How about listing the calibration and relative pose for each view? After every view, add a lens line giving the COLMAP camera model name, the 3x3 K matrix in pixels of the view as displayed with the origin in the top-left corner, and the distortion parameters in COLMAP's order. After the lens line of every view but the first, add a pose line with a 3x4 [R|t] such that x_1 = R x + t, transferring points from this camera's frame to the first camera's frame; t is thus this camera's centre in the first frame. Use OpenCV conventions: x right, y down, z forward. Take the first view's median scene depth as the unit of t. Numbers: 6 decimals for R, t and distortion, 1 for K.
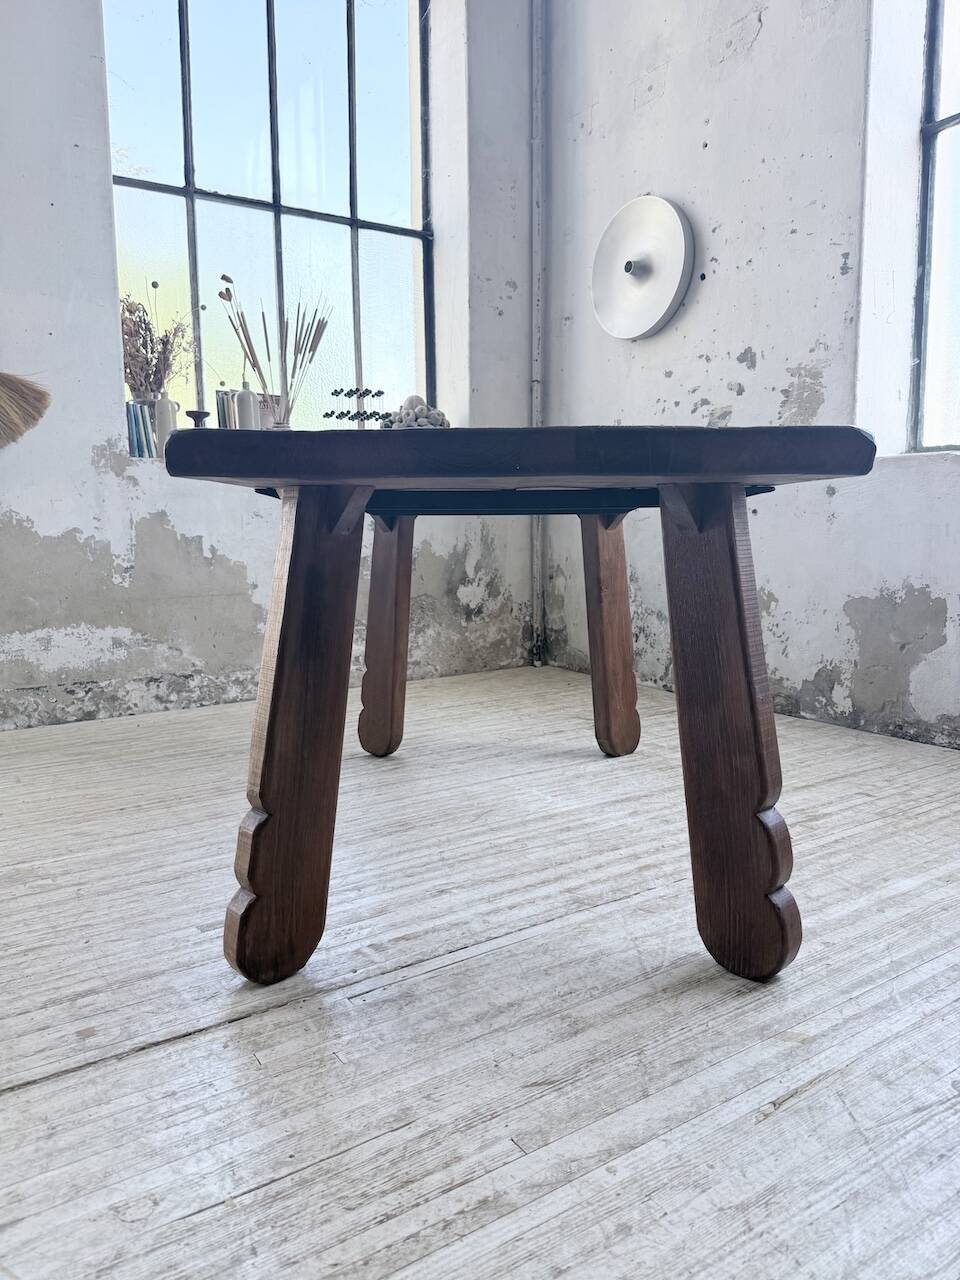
lens RADIAL K [[895.4, 0, 471.1], [0, 895.4, 646.2], [0, 0, 1]] dist [0.109499, -0.222571]
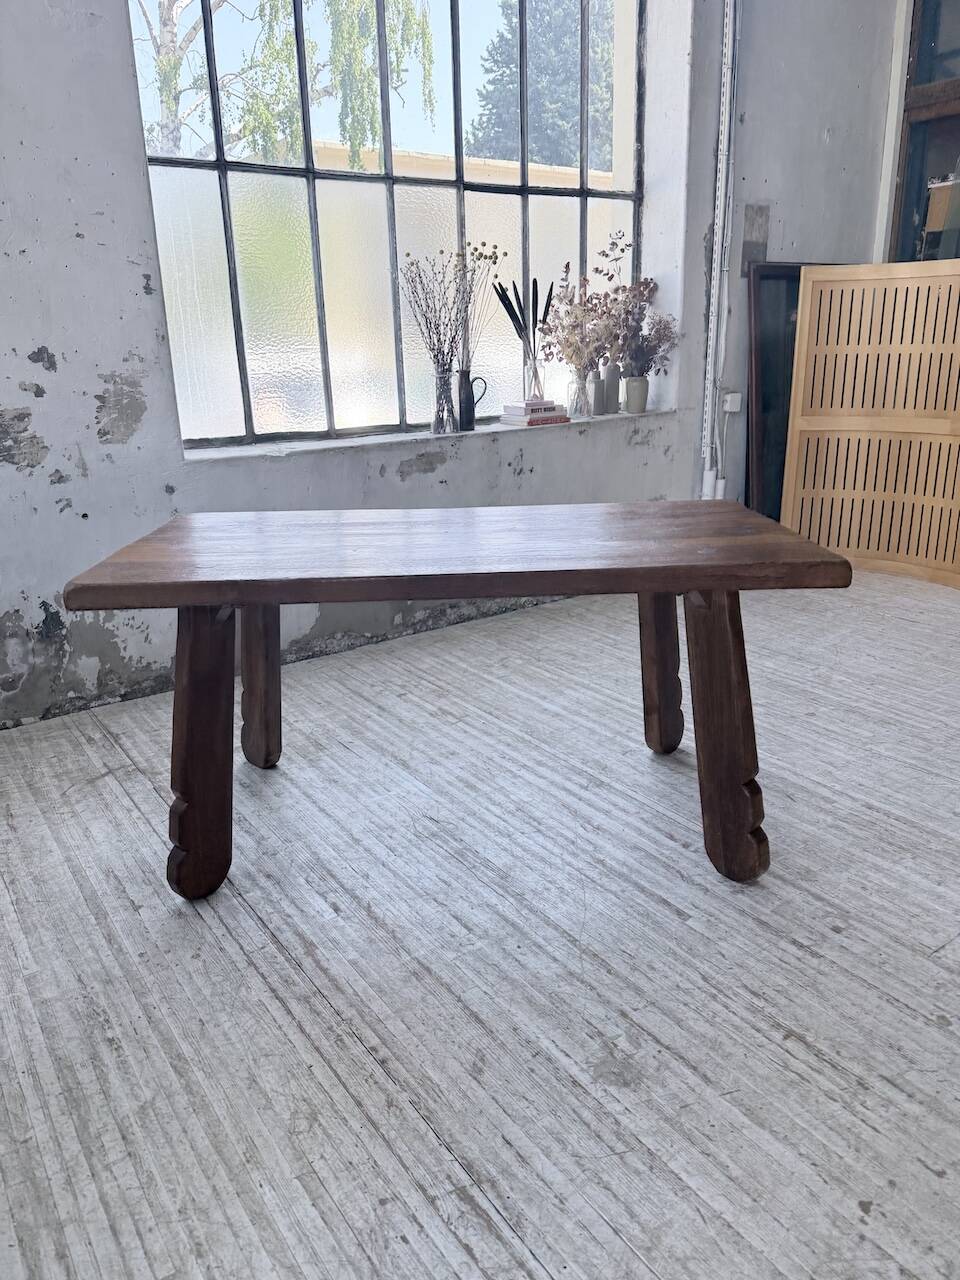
lens RADIAL K [[907.2, 0, 480.8], [0, 907.2, 630.1], [0, 0, 1]] dist [0.066715, -0.113454]
pose [[-0.036236, -0.290374, 0.956227, -0.775044], [0.159725, 0.942872, 0.292371, -0.283804], [-0.986496, 0.163327, 0.012214, 0.648205]]
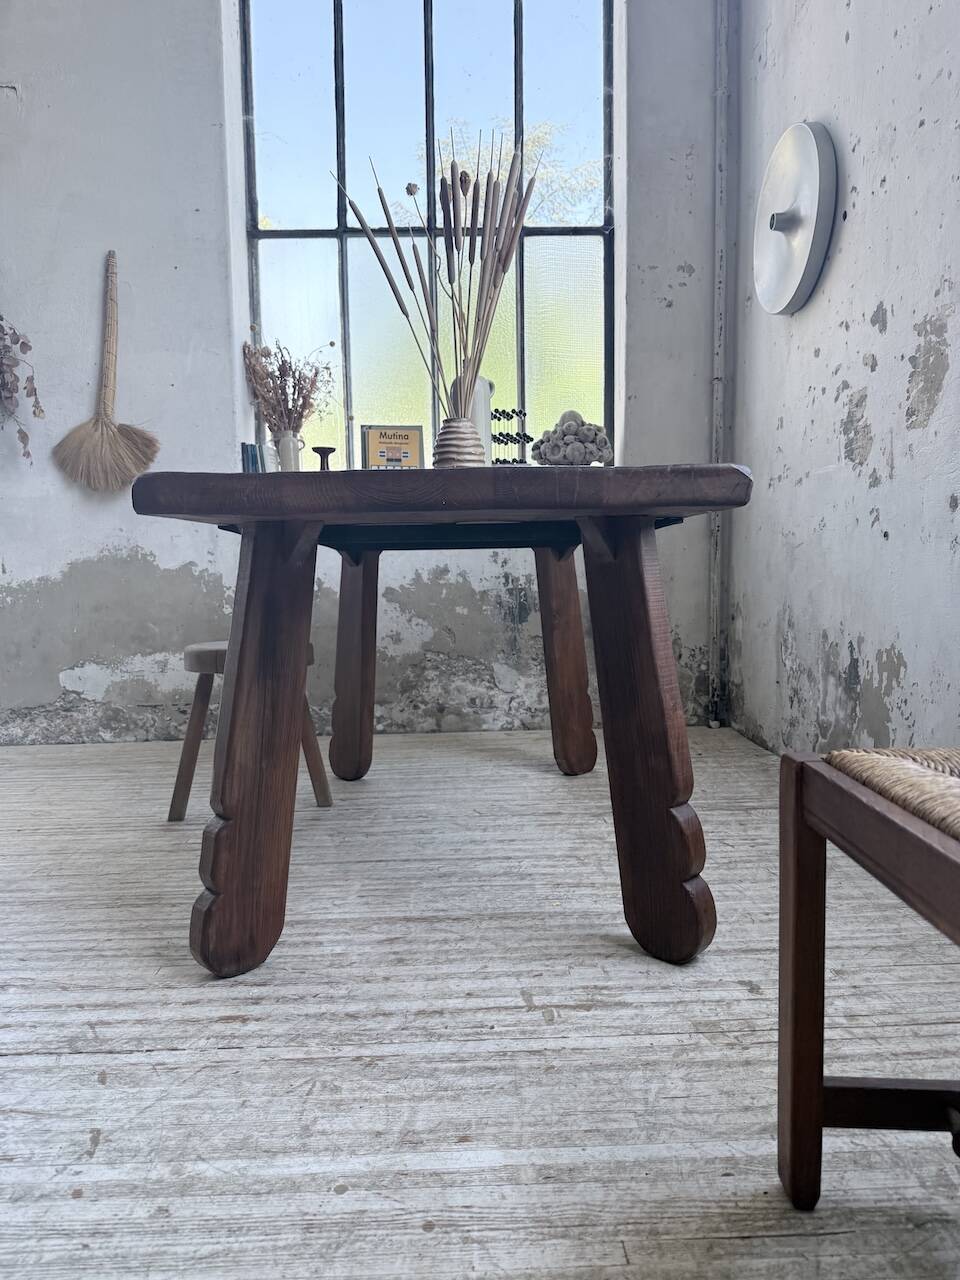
lens RADIAL K [[894.3, 0, 479.0], [0, 894.3, 639.3], [0, 0, 1]] dist [0.132721, -0.249306]
pose [[0.853763, 0.042574, -0.518918, 0.459415], [-0.062050, 0.997868, -0.020220, -0.039930], [0.516951, 0.049462, 0.854585, 0.277718]]
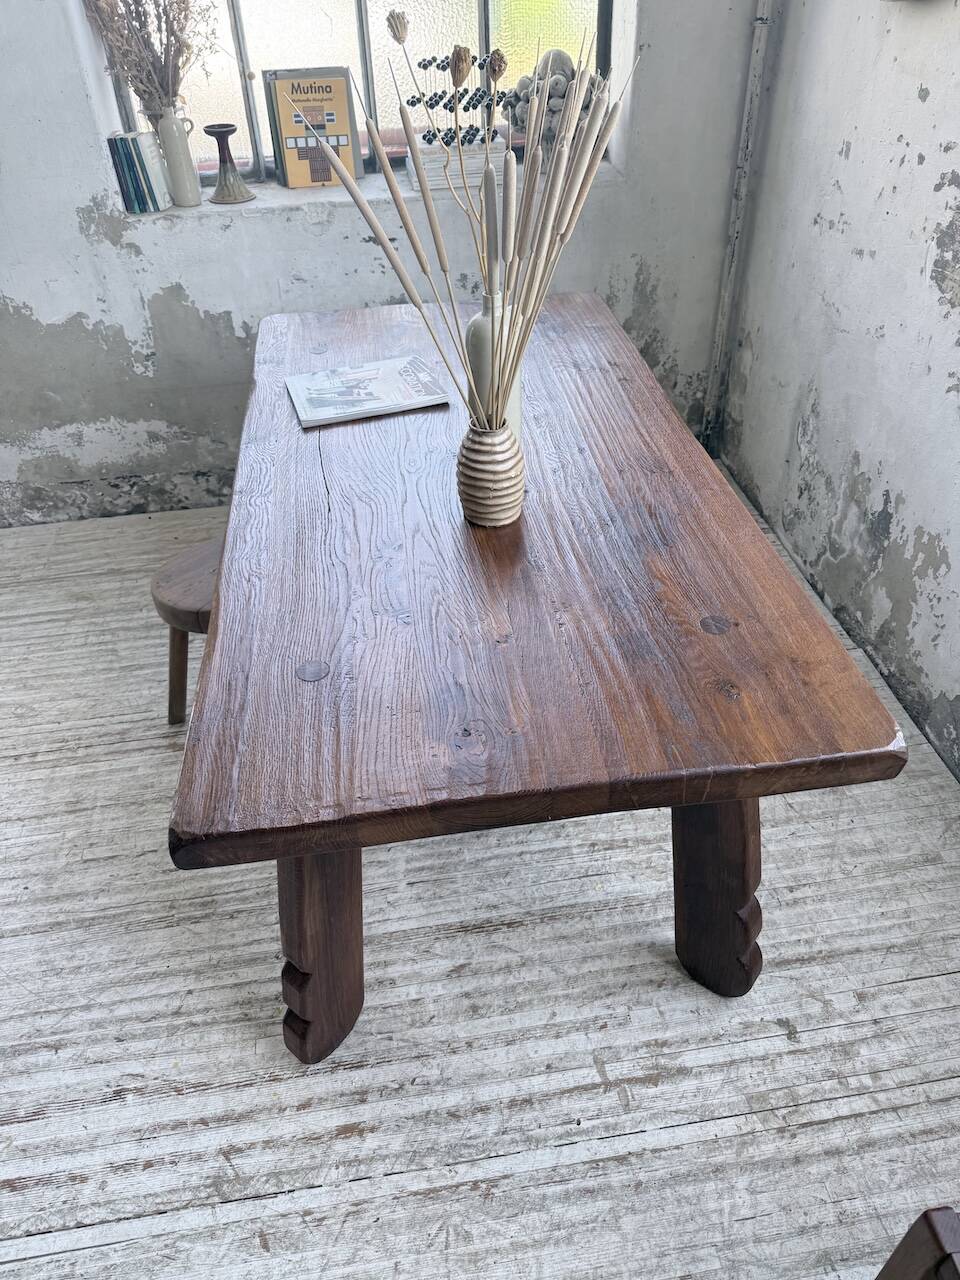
lens RADIAL K [[910.6, 0, 483.2], [0, 910.6, 639.1], [0, 0, 1]] dist [0.006254, -0.013973]
pose [[0.908205, 0.251565, -0.334483, 0.294651], [-0.035874, 0.843044, 0.536647, -0.373371], [0.416985, -0.475387, 0.774681, 0.377995]]
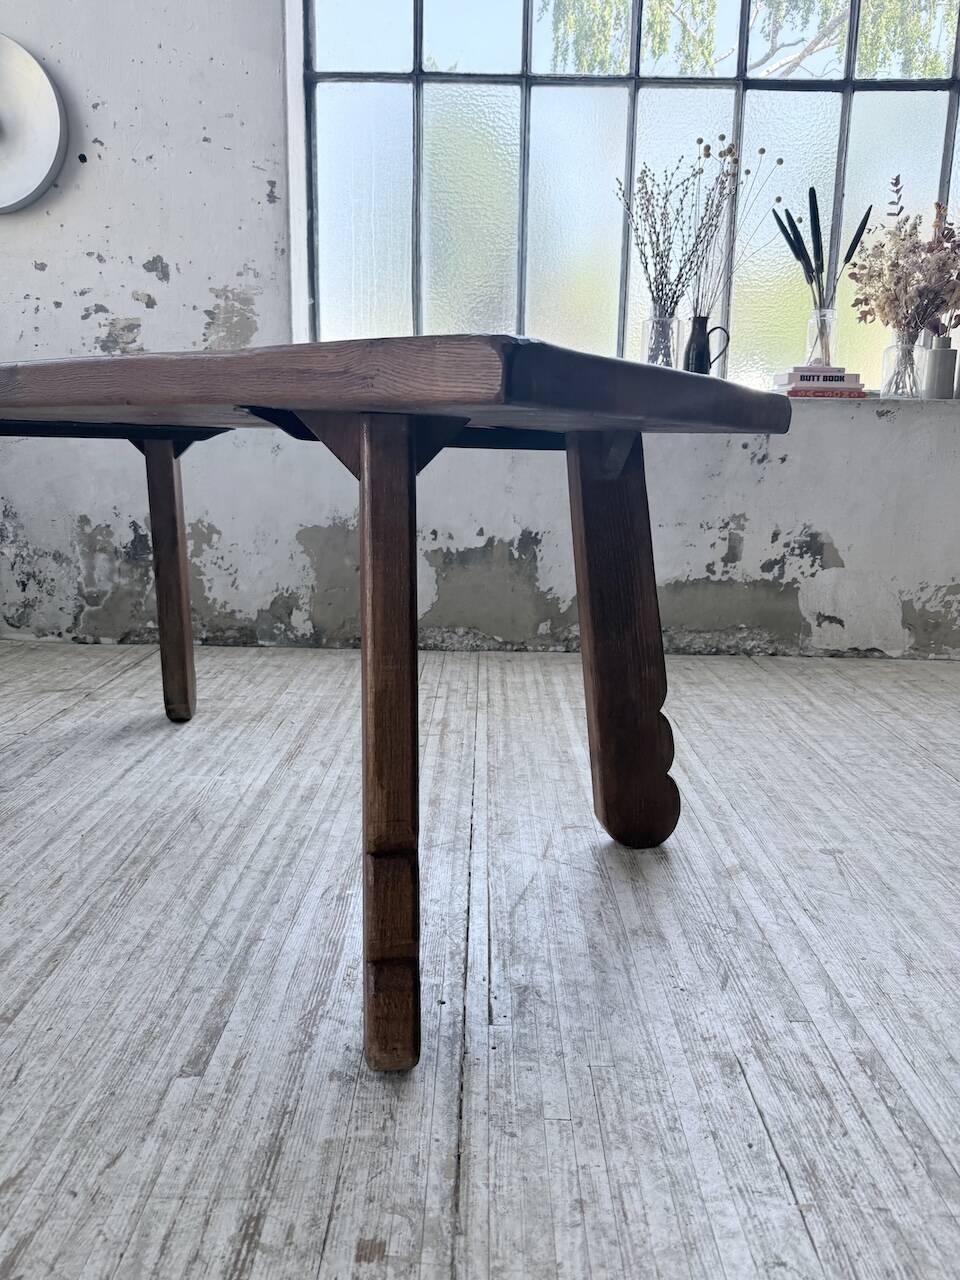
lens RADIAL K [[902.2, 0, 478.7], [0, 902.2, 643.8], [0, 0, 1]] dist [0.106733, -0.197393]
pose [[0.553255, -0.156080, 0.818259, -0.363841], [0.087568, 0.987744, 0.129201, -0.037676], [-0.828396, 0.000172, 0.560142, 0.238295]]
